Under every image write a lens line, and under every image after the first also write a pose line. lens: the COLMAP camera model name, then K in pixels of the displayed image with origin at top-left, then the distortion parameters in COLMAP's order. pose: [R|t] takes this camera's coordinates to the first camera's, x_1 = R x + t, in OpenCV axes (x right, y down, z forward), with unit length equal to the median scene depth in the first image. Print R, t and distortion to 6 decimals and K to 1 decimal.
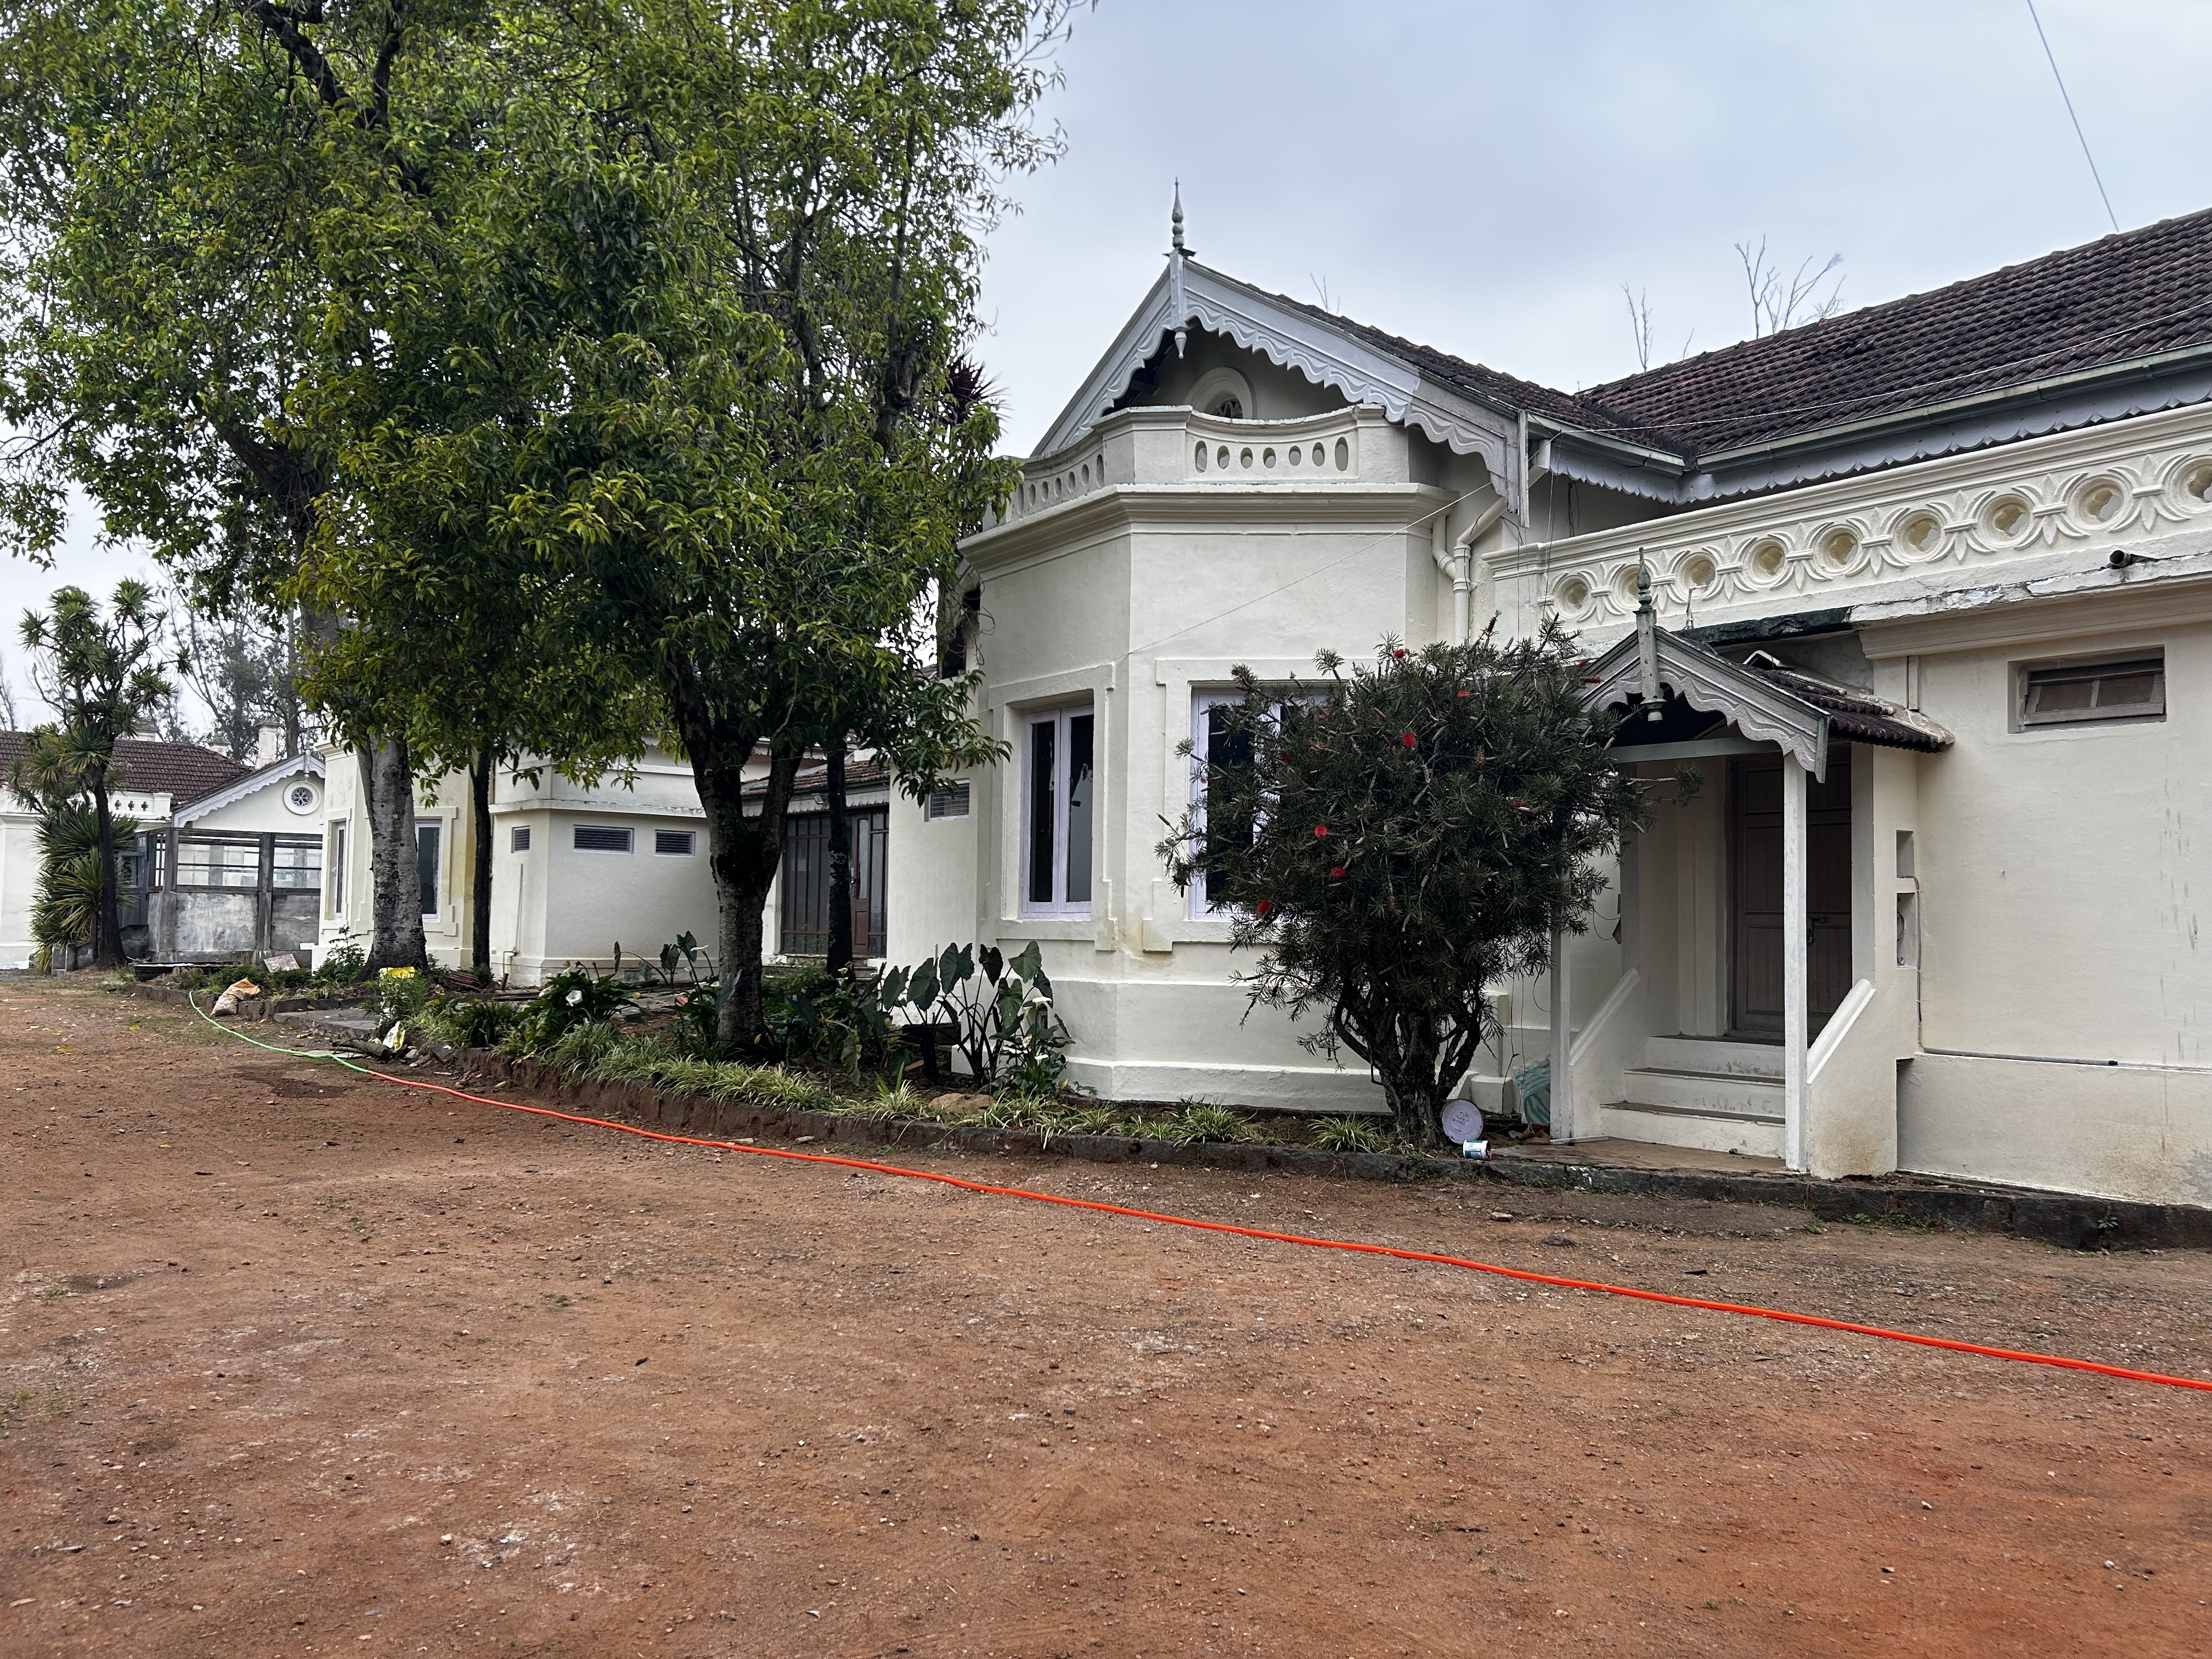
lens RADIAL K [[1678.5, 0, 1101.4], [0, 1678.5, 863.6], [0, 0, 1]] dist [0.106758, -0.172758]
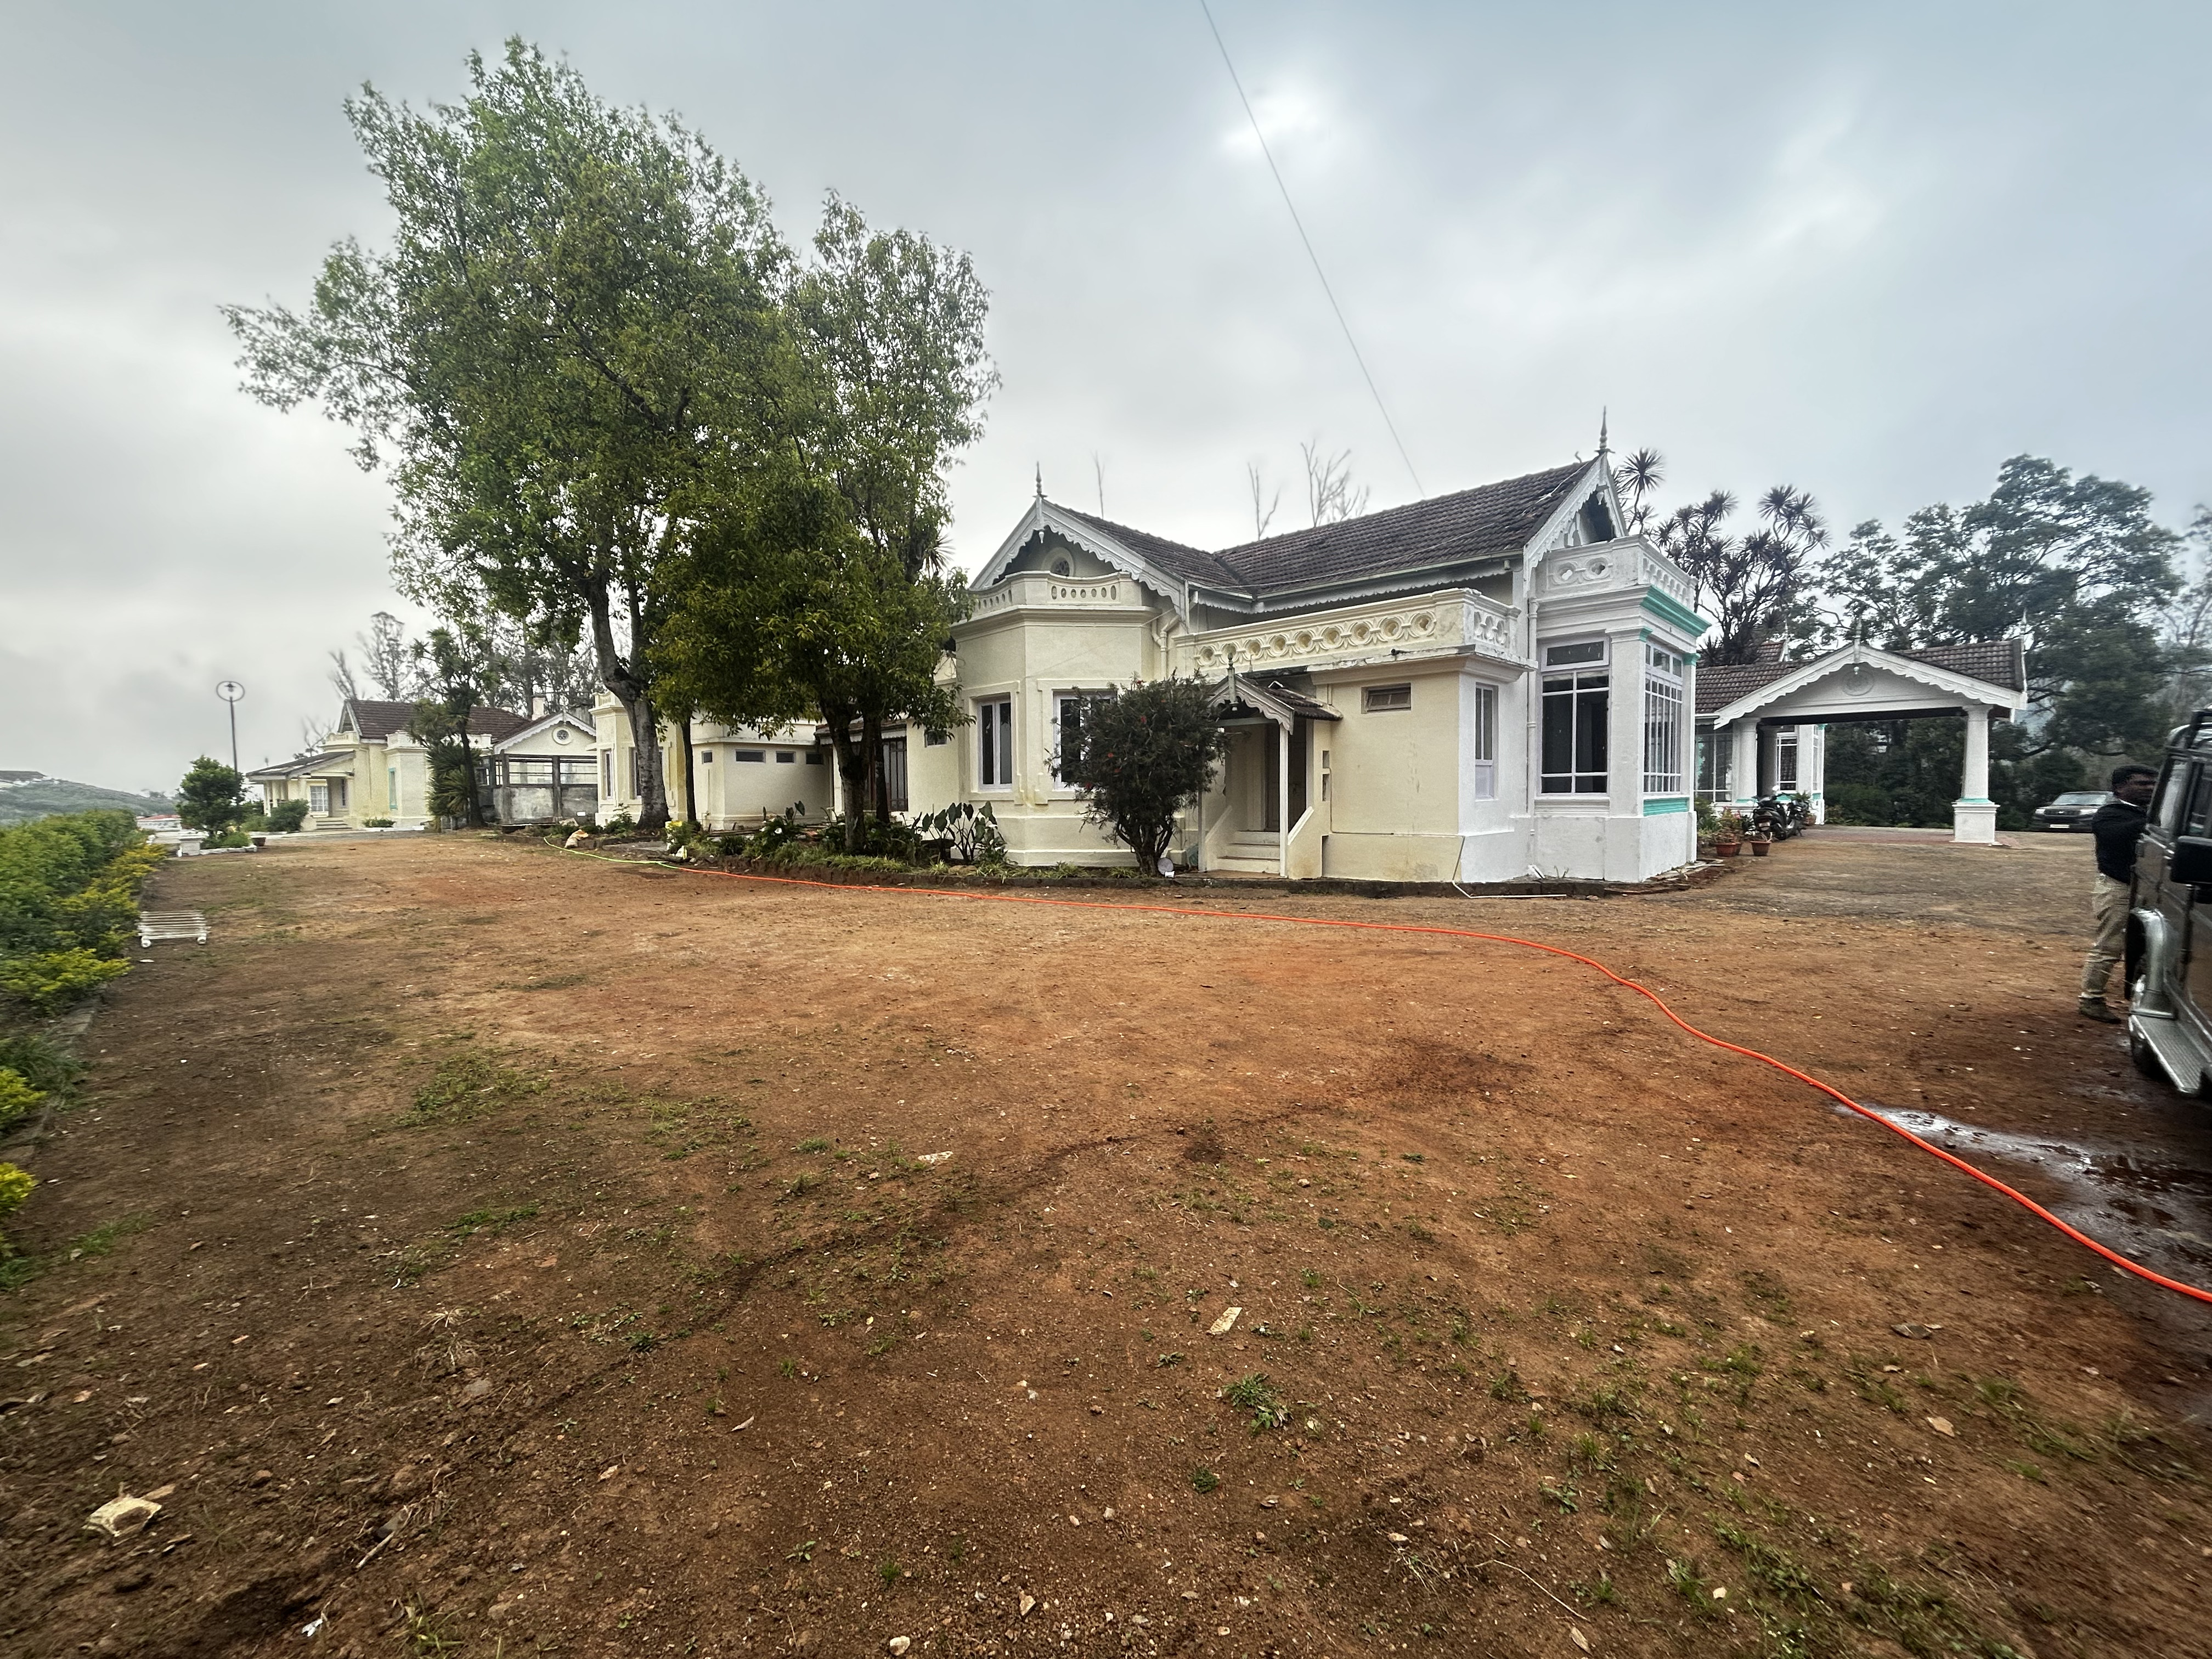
lens RADIAL K [[883.5, 0, 1106.0], [0, 883.5, 829.5], [0, 0, 1]] dist [-0.004025, 0.000655]
pose [[0.990697, -0.029390, 0.132875, -0.043817], [0.018822, 0.996609, 0.080100, -0.010692], [-0.134779, -0.076854, 0.987891, -0.254639]]
